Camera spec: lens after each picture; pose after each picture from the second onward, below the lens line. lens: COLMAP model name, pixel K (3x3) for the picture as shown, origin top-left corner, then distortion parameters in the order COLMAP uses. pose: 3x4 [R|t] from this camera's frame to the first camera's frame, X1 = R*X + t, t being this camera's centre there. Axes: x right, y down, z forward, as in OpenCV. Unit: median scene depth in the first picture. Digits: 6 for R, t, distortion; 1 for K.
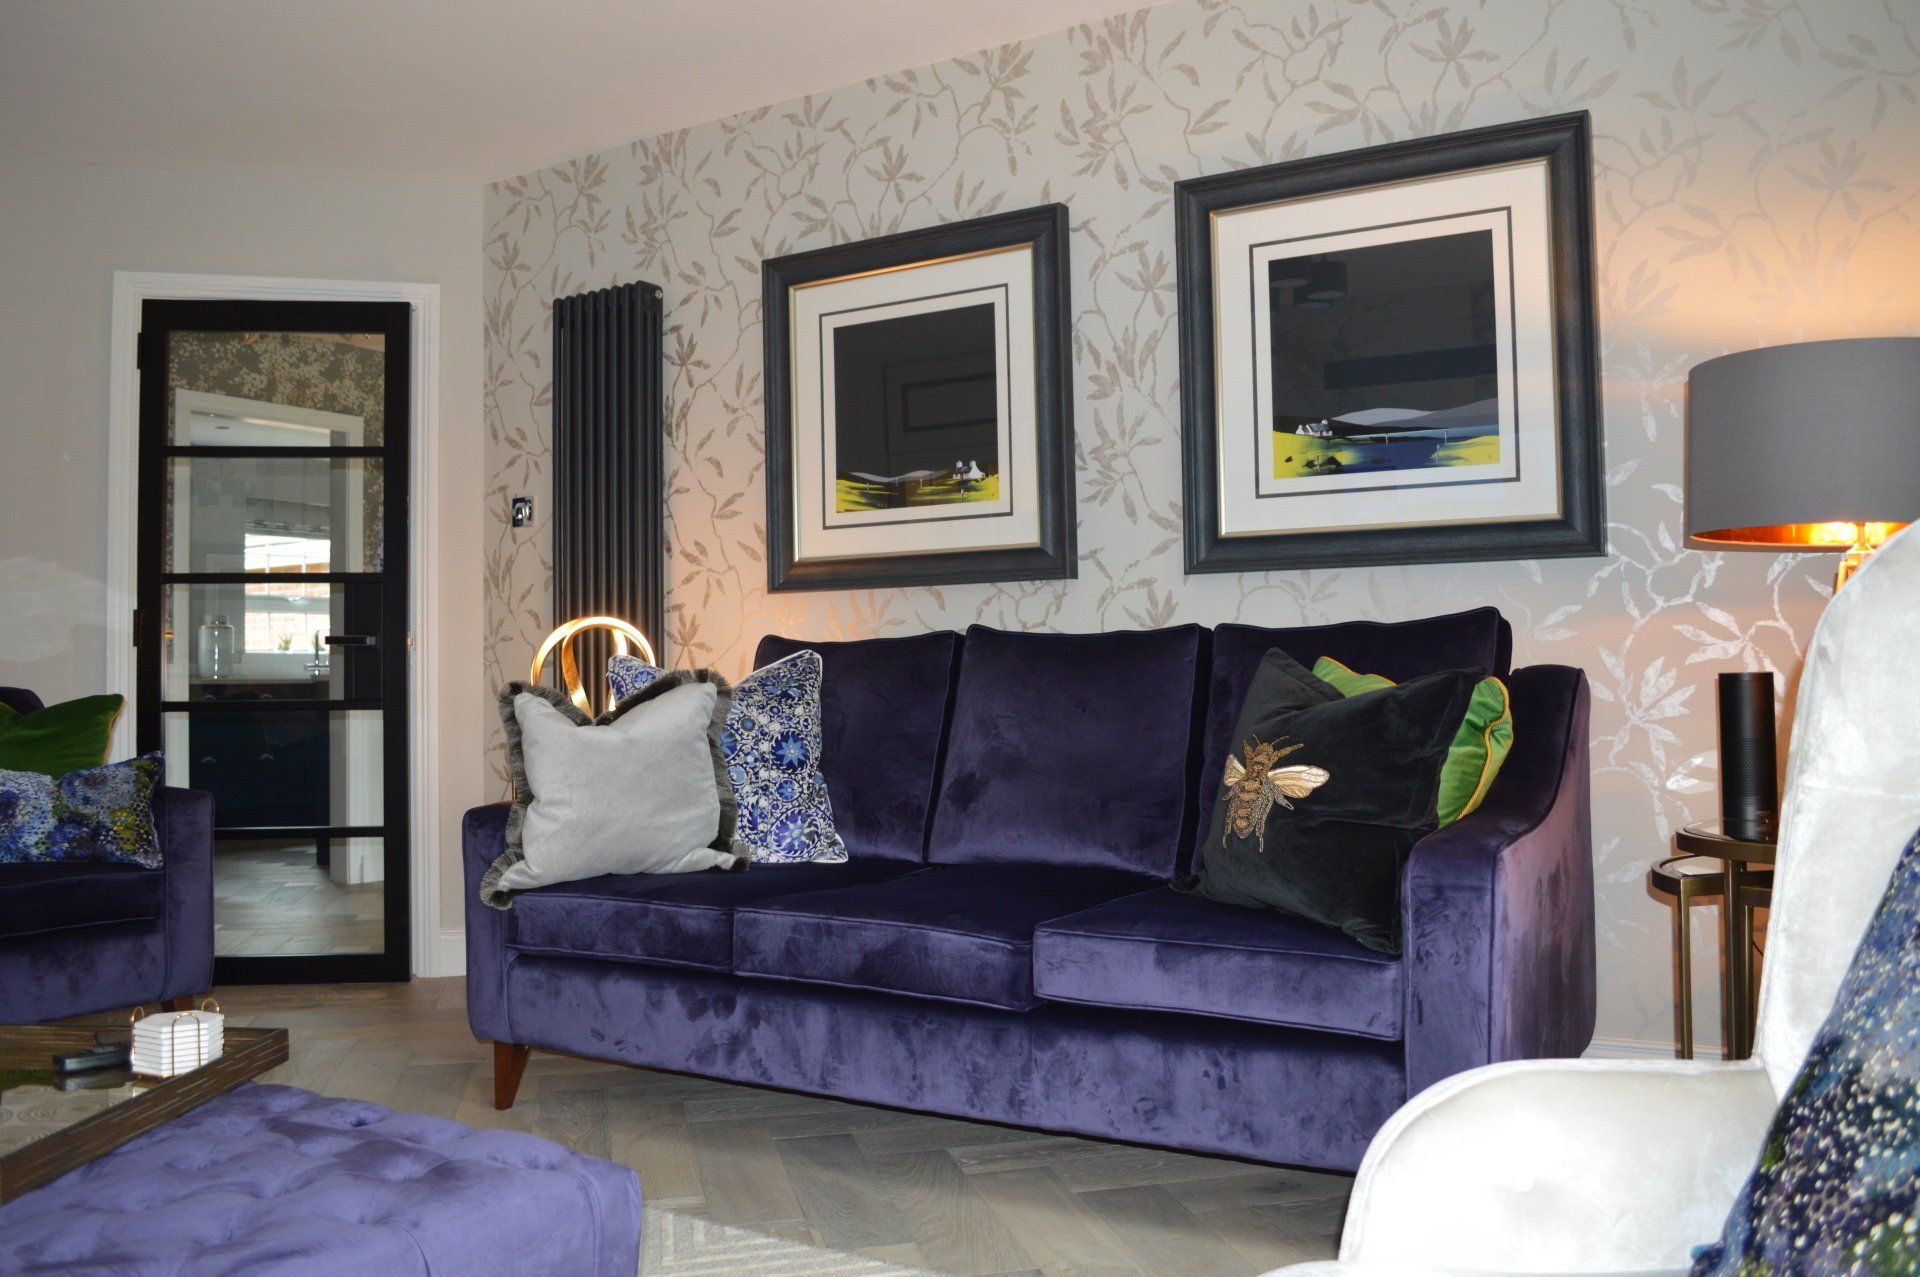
lens RADIAL K [[1518.1, 0, 908.5], [0, 1518.1, 622.8], [0, 0, 1]] dist [-0.077184, 0.005637]
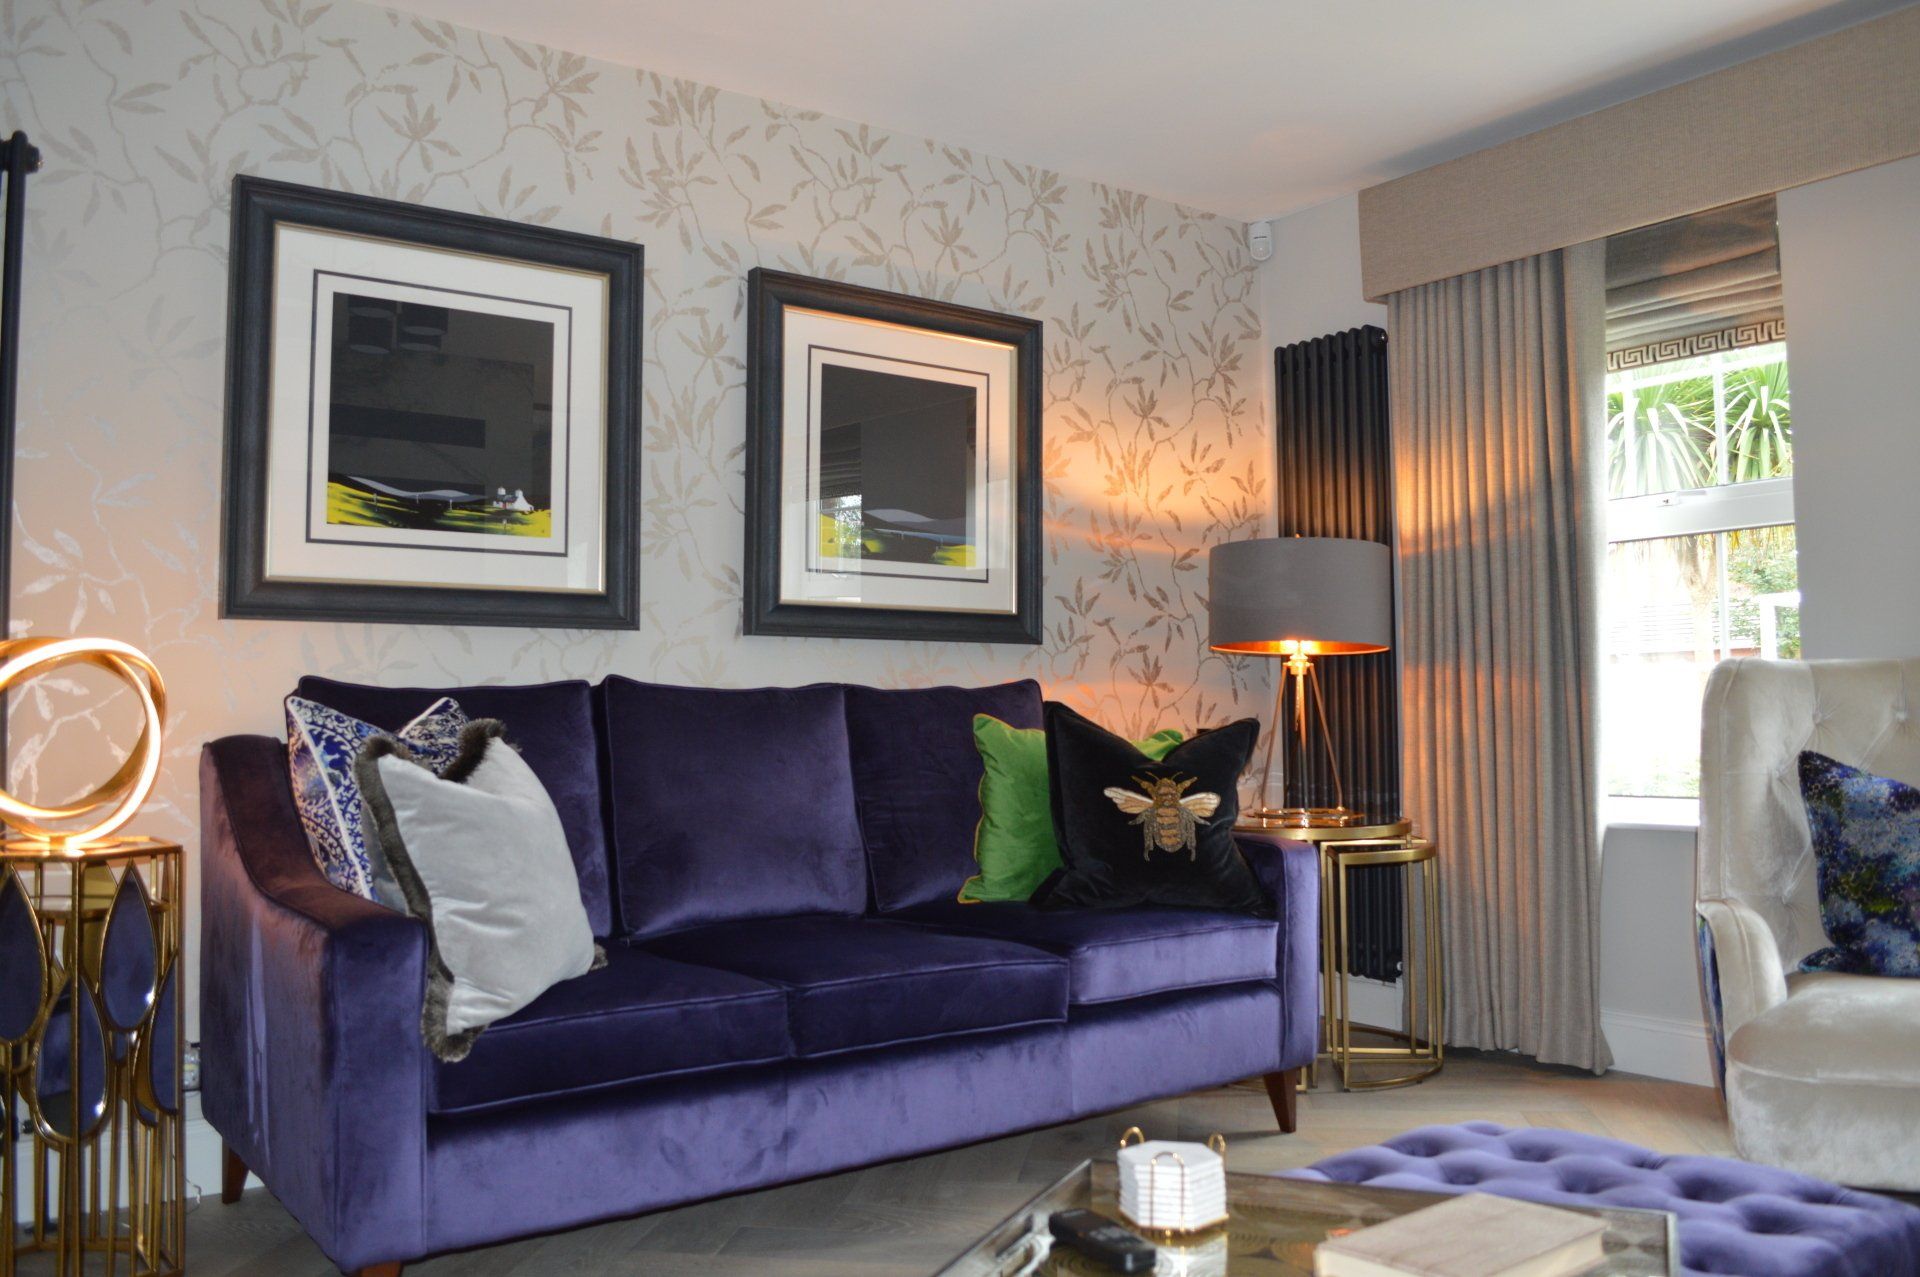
lens RADIAL K [[1528.9, 0, 960.7], [0, 1528.9, 627.6], [0, 0, 1]] dist [-0.084446, 0.013132]
pose [[0.370932, 0.069706, 0.926040, -0.704656], [-0.021384, 0.997556, -0.066523, 0.028487], [-0.928414, 0.004874, 0.371516, 0.442506]]
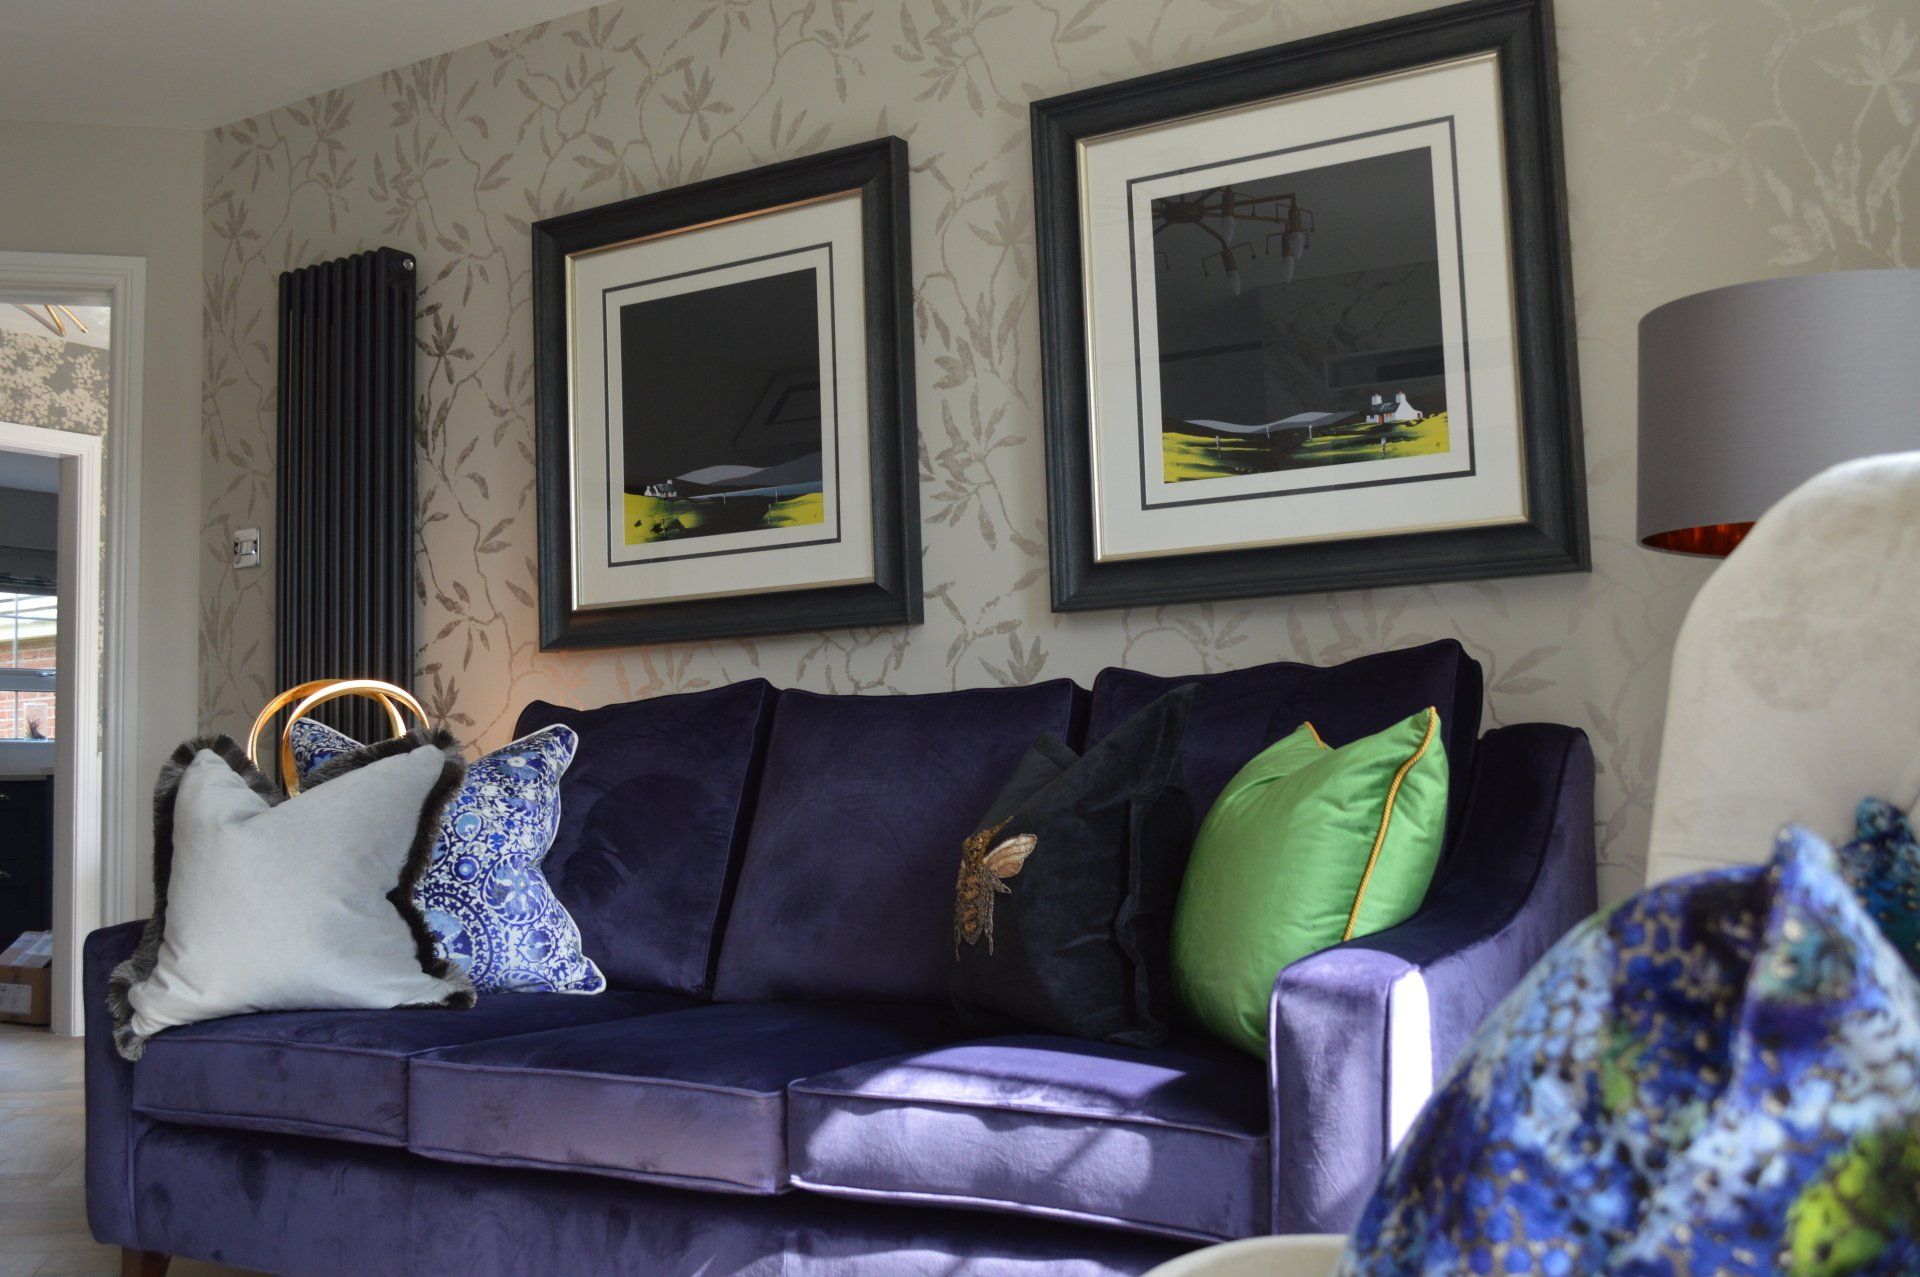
lens RADIAL K [[2241.0, 0, 958.0], [0, 2241.0, 483.8], [0, 0, 1]] dist [-0.110342, 0.003883]
pose [[0.998053, -0.025427, -0.056949, 0.191467], [0.020732, 0.996451, -0.081579, -0.006357], [0.058821, 0.080240, 0.995039, -0.124556]]
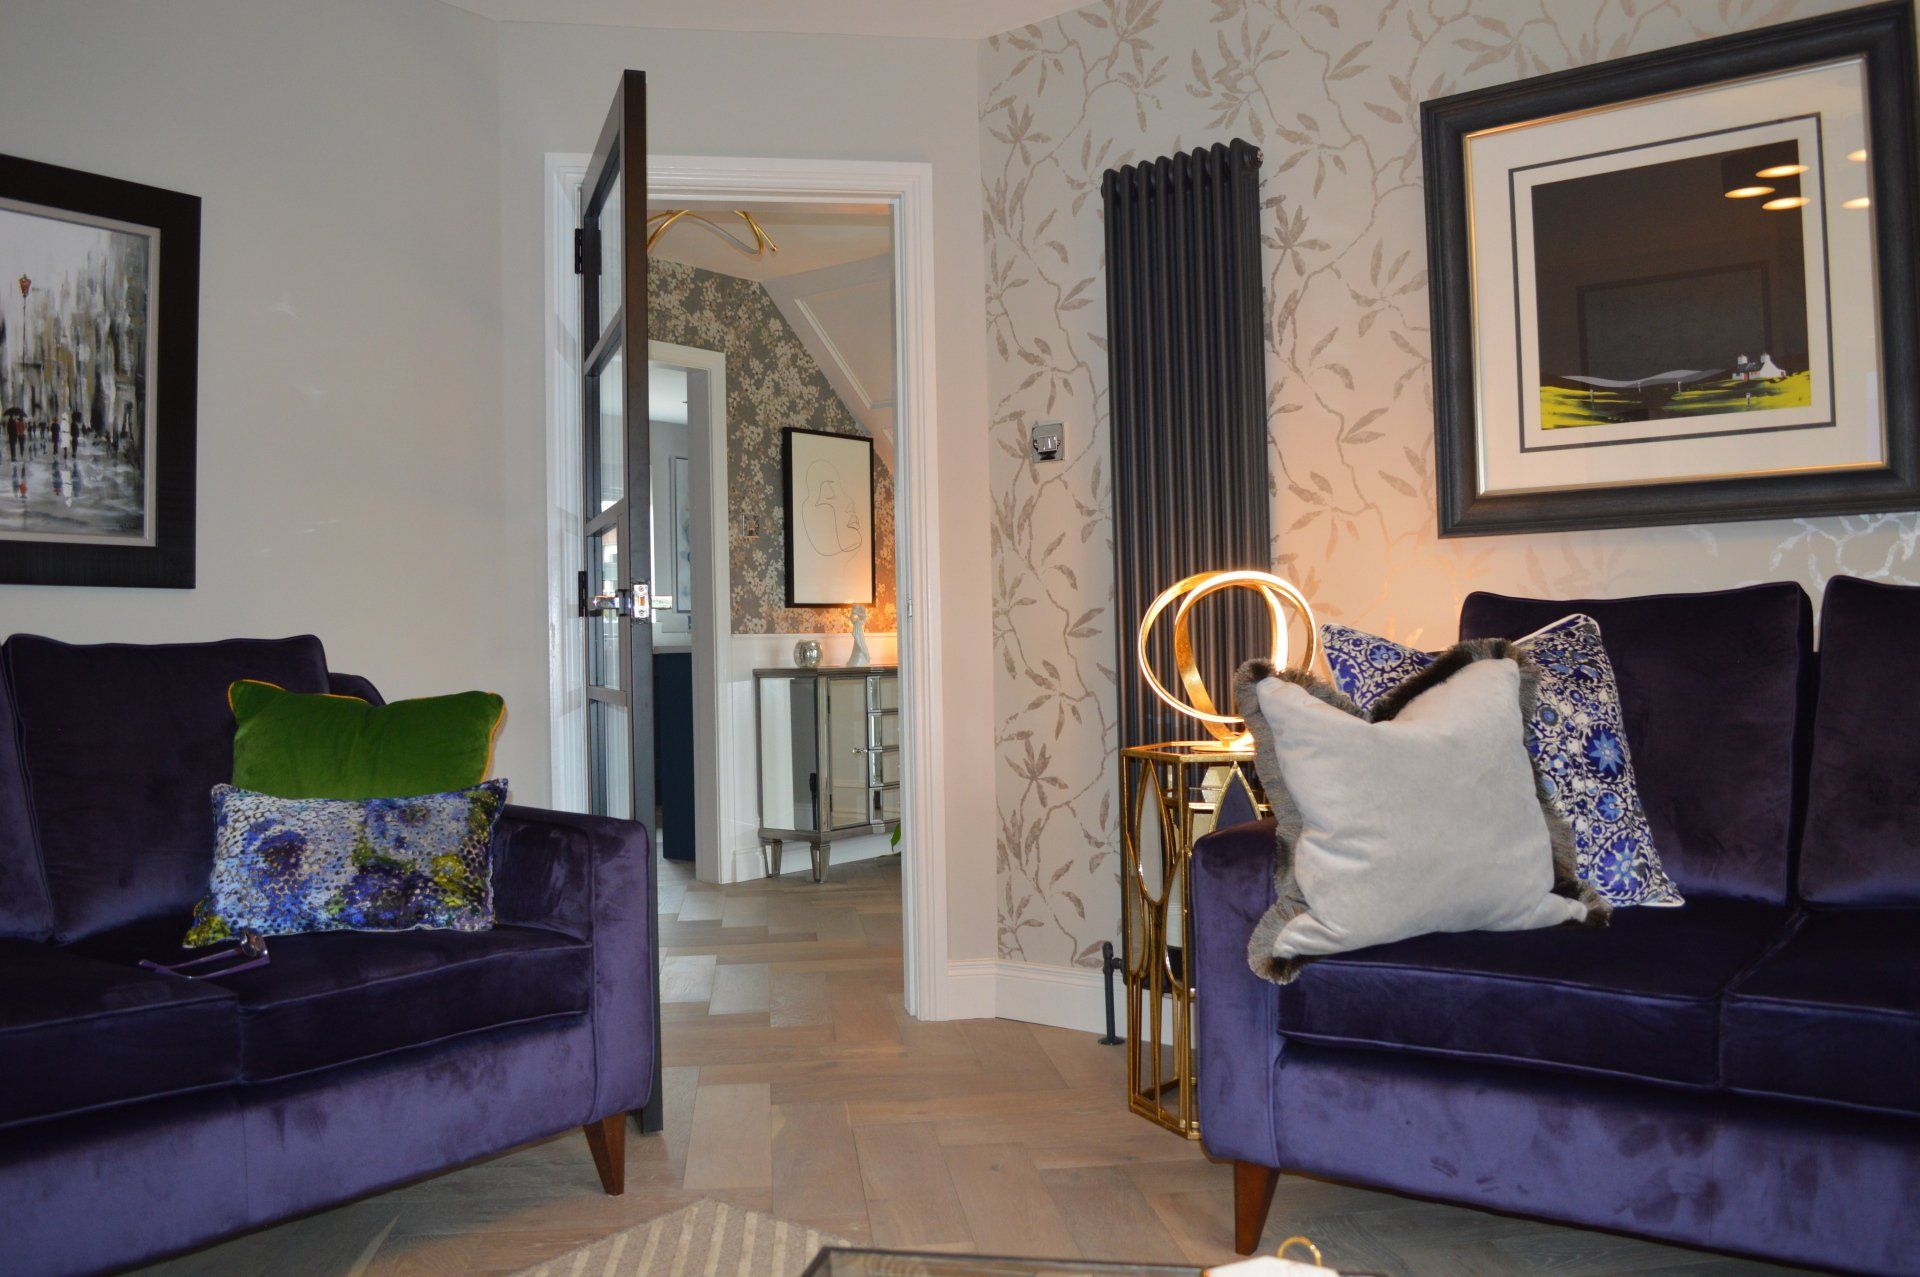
lens RADIAL K [[1570.3, 0, 894.2], [0, 1570.3, 612.0], [0, 0, 1]] dist [-0.076186, -0.001014]
pose [[0.990895, -0.005241, -0.134533, -0.287487], [0.007023, 0.999894, 0.012769, 0.006088], [0.134451, -0.013597, 0.990827, 0.212201]]
